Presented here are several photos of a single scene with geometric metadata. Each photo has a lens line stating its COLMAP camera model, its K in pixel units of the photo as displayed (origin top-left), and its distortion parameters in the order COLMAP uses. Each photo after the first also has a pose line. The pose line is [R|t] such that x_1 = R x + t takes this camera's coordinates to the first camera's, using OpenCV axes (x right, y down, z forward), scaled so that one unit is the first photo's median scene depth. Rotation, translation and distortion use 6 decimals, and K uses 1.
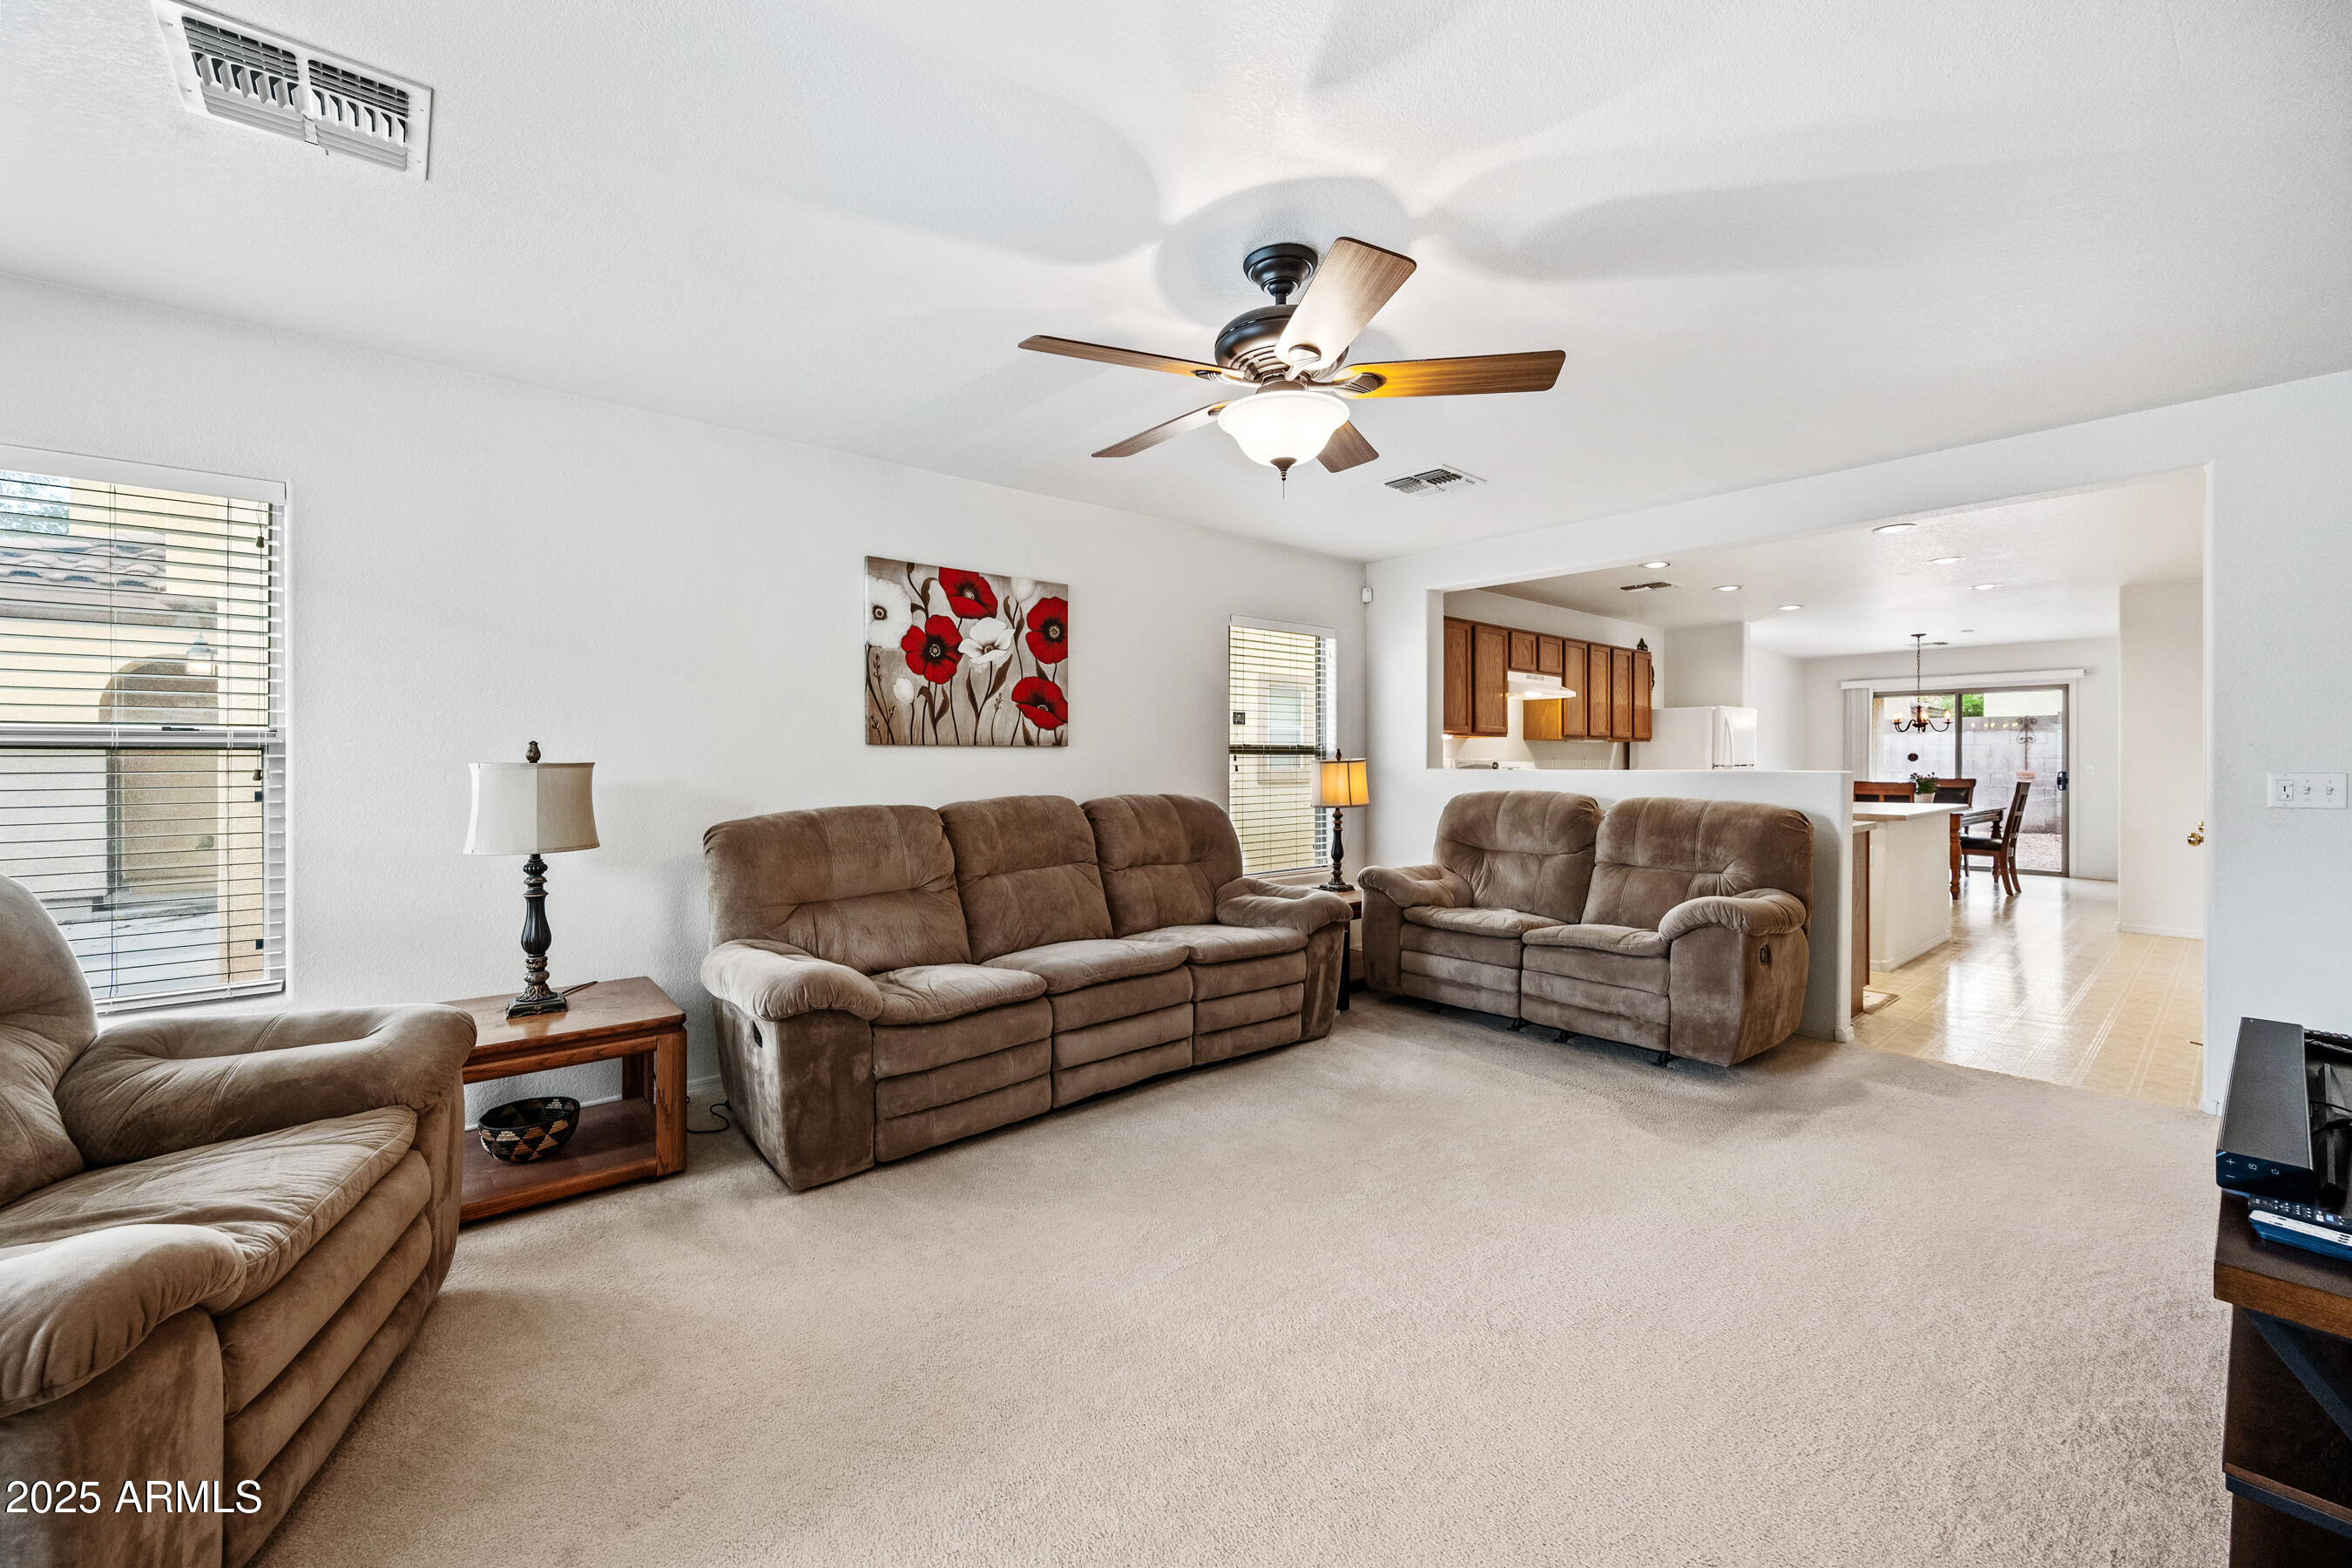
lens RADIAL K [[930.0, 0, 1171.8], [0, 930.0, 772.0], [0, 0, 1]] dist [-0.001143, -0.000171]
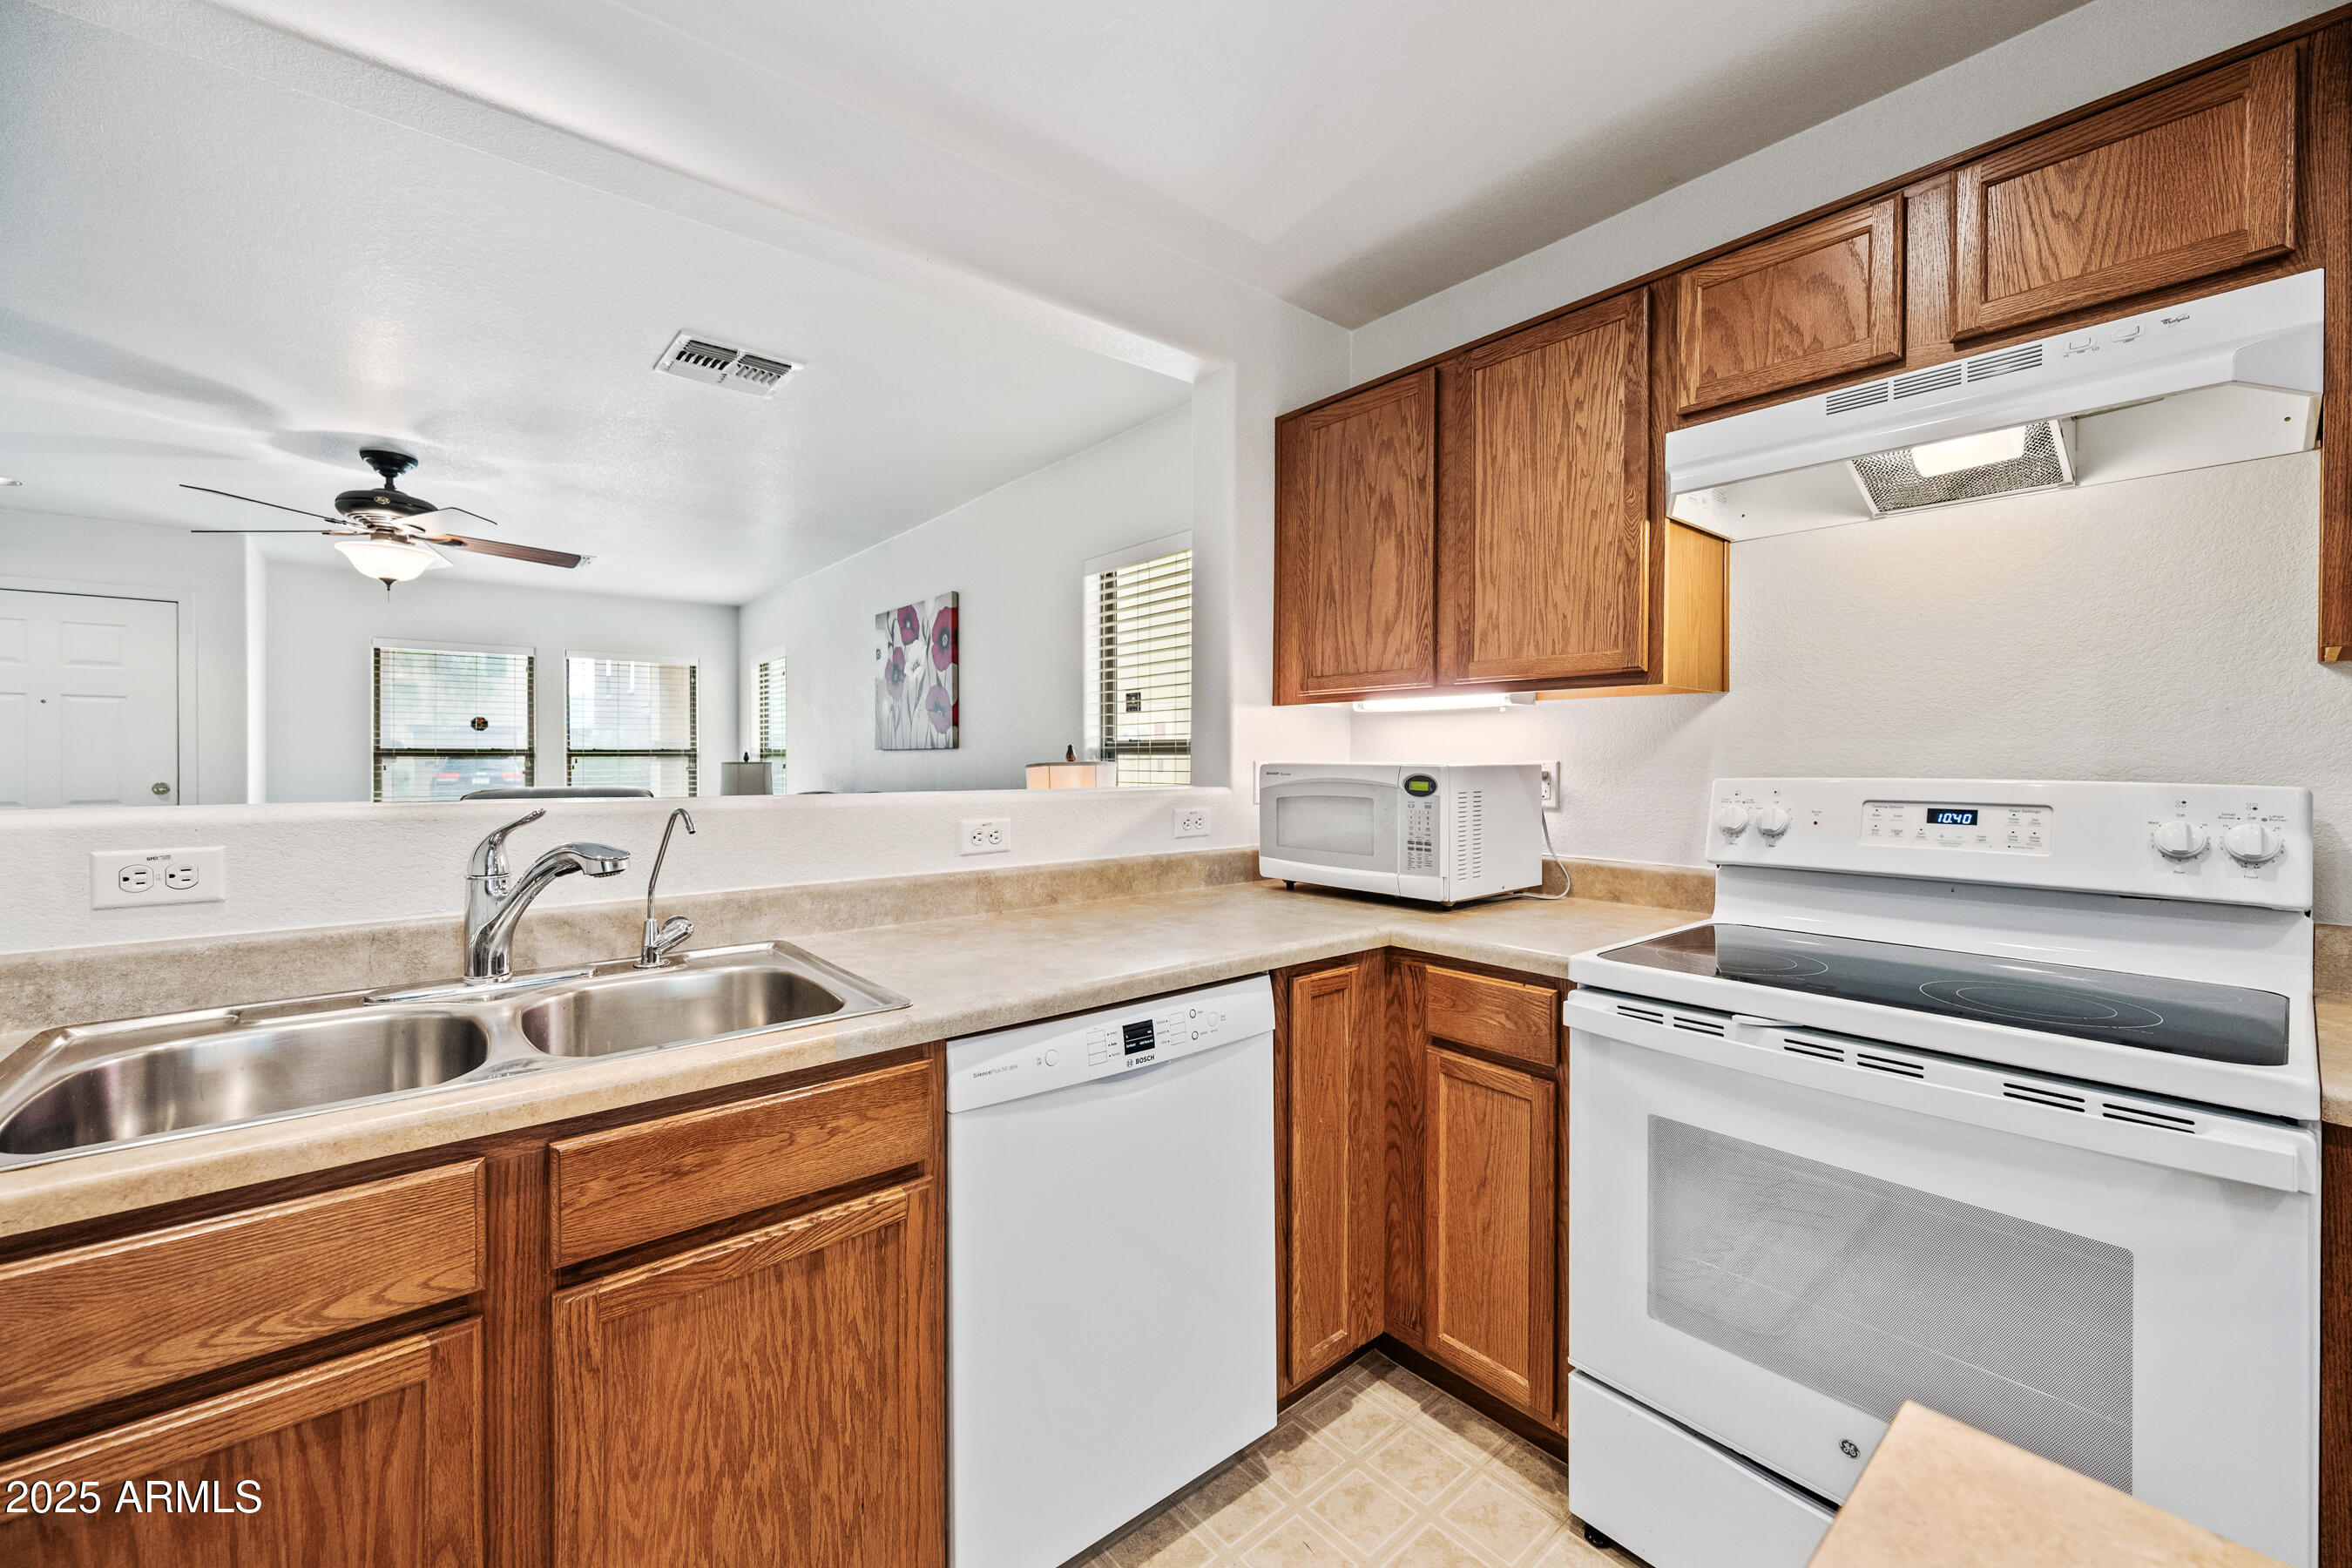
lens RADIAL K [[932.0, 0, 1178.9], [0, 932.0, 763.6], [0, 0, 1]] dist [-0.001578, 0.000012]
pose [[-0.001476, 0.007337, -0.999972, 0.926535], [-0.009268, 0.999930, 0.007350, -0.021539], [0.999956, 0.009279, -0.001408, 1.267991]]
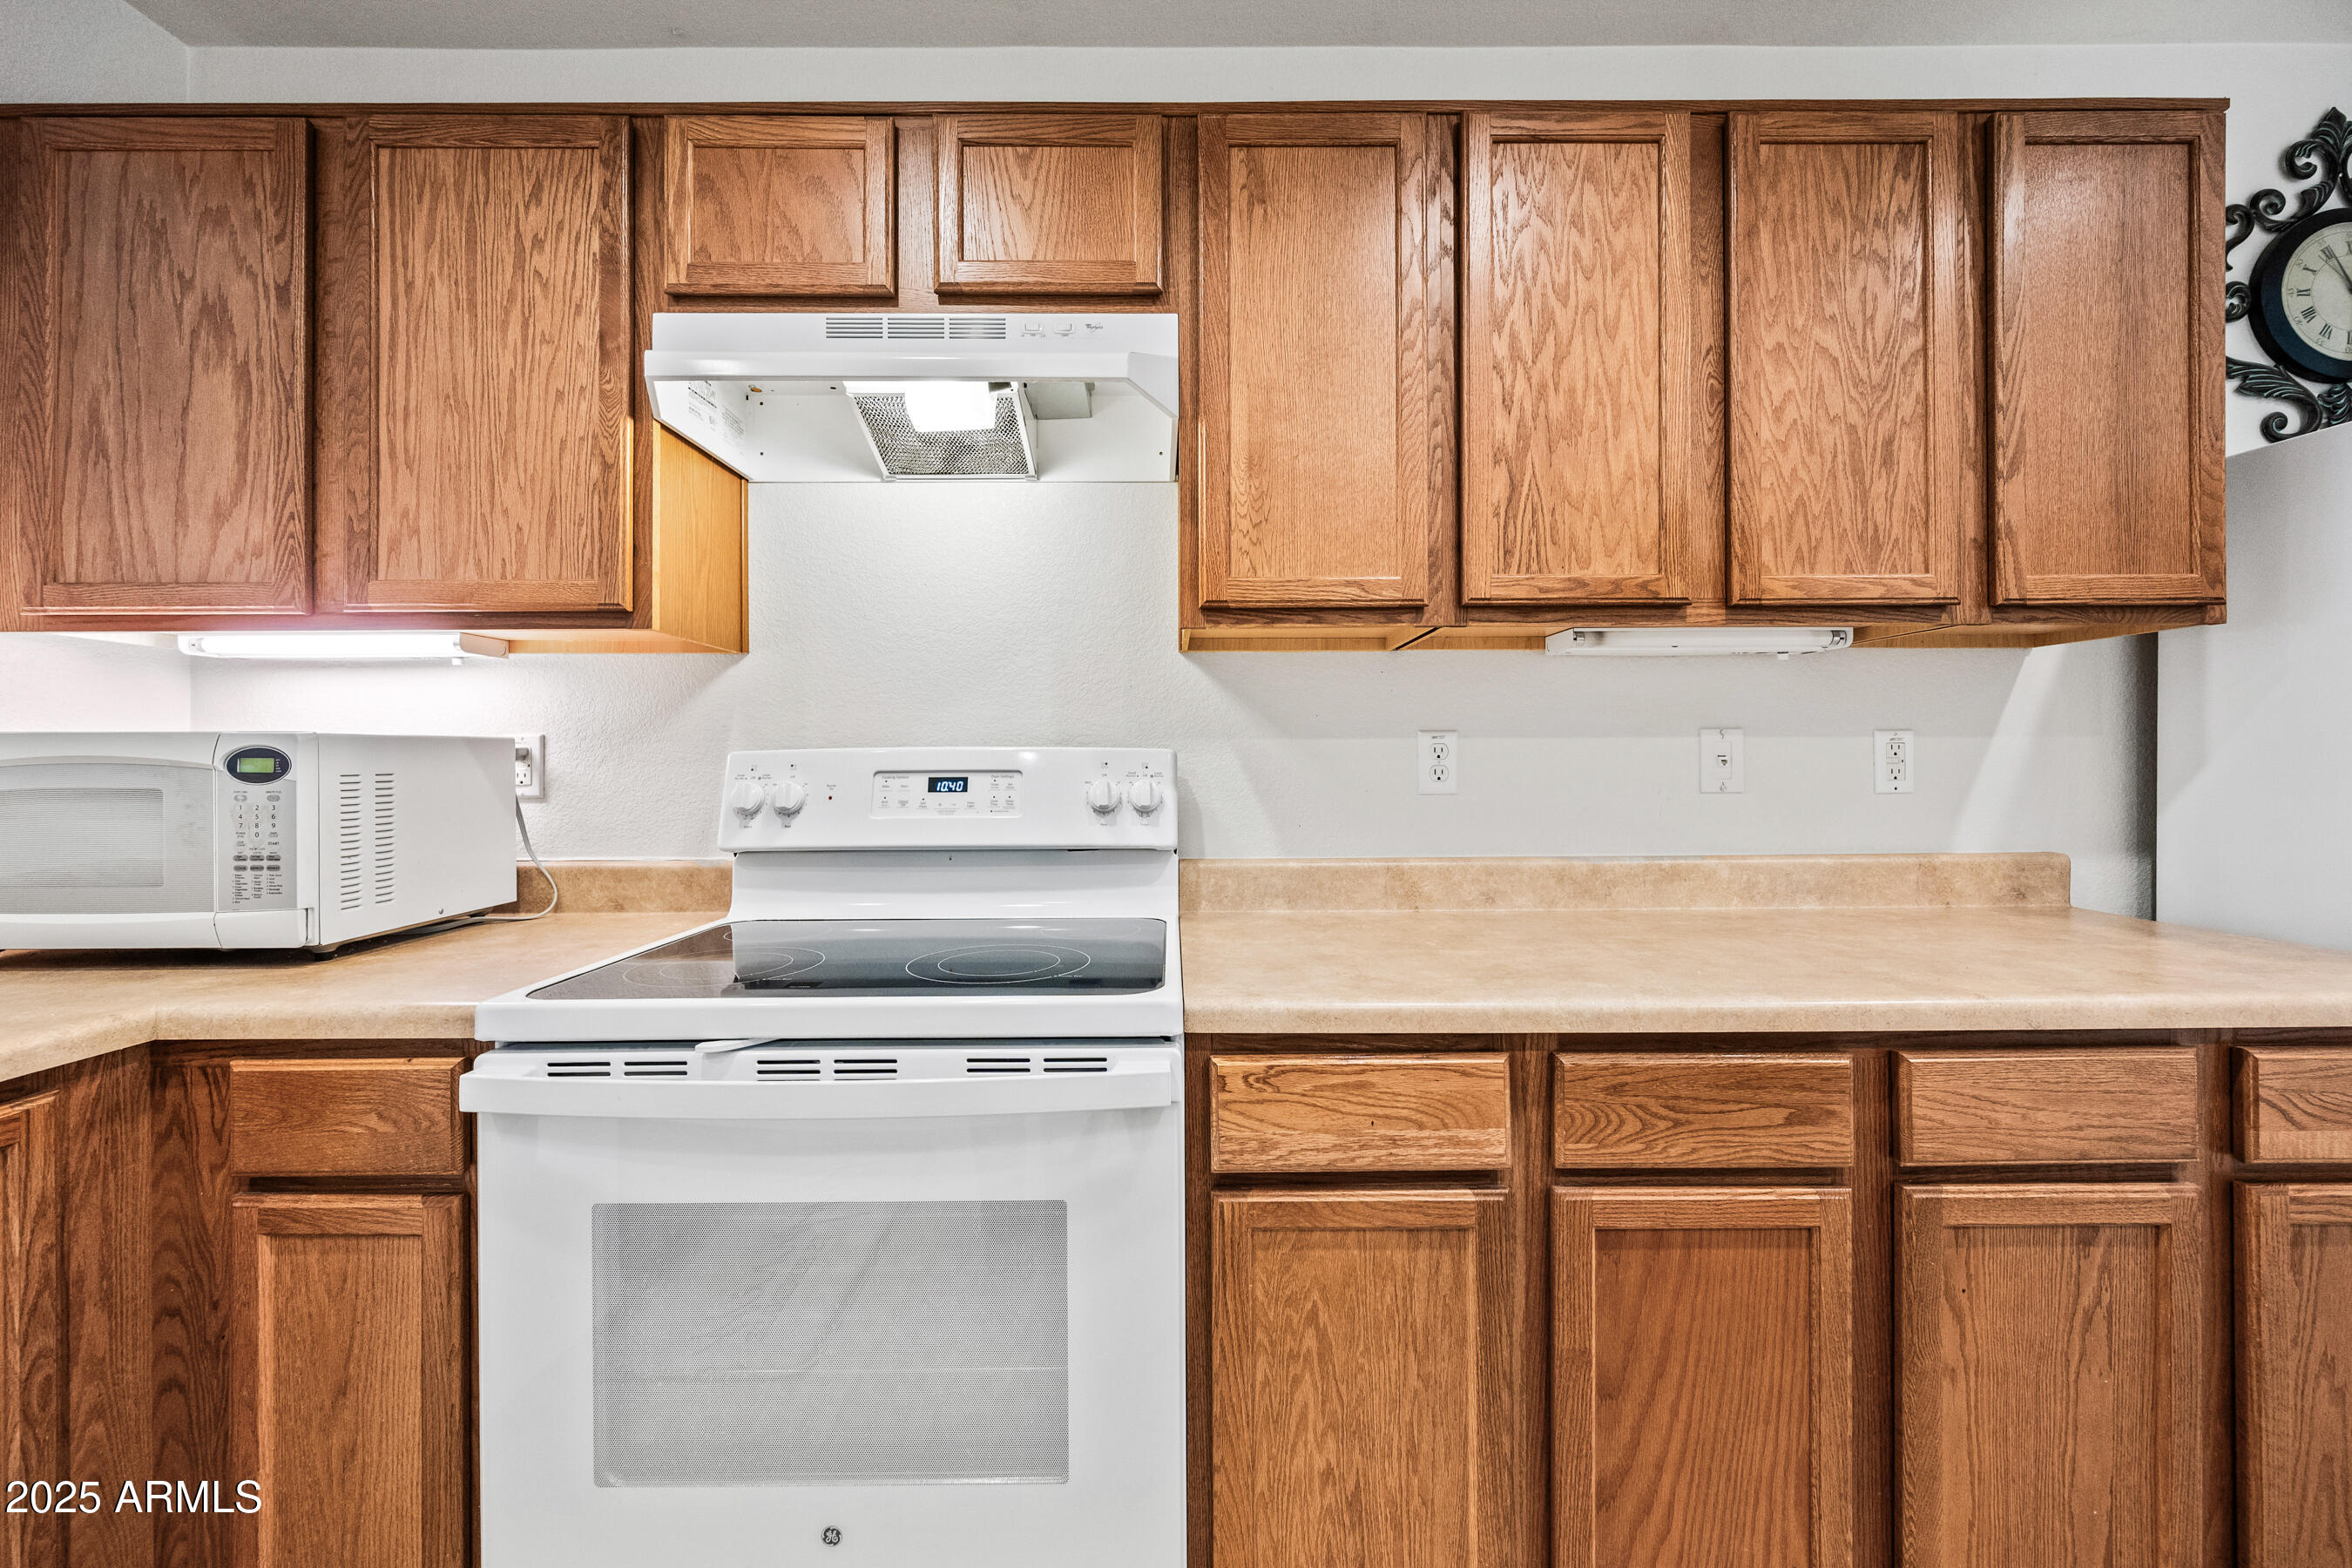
lens RADIAL K [[932.8, 0, 1174.2], [0, 932.8, 758.8], [0, 0, 1]] dist [-0.001196, 0.000116]
pose [[0.769188, -0.002859, -0.639016, 0.864991], [-0.001286, 0.999981, -0.006021, -0.009220], [0.639021, 0.005453, 0.769170, 1.343990]]
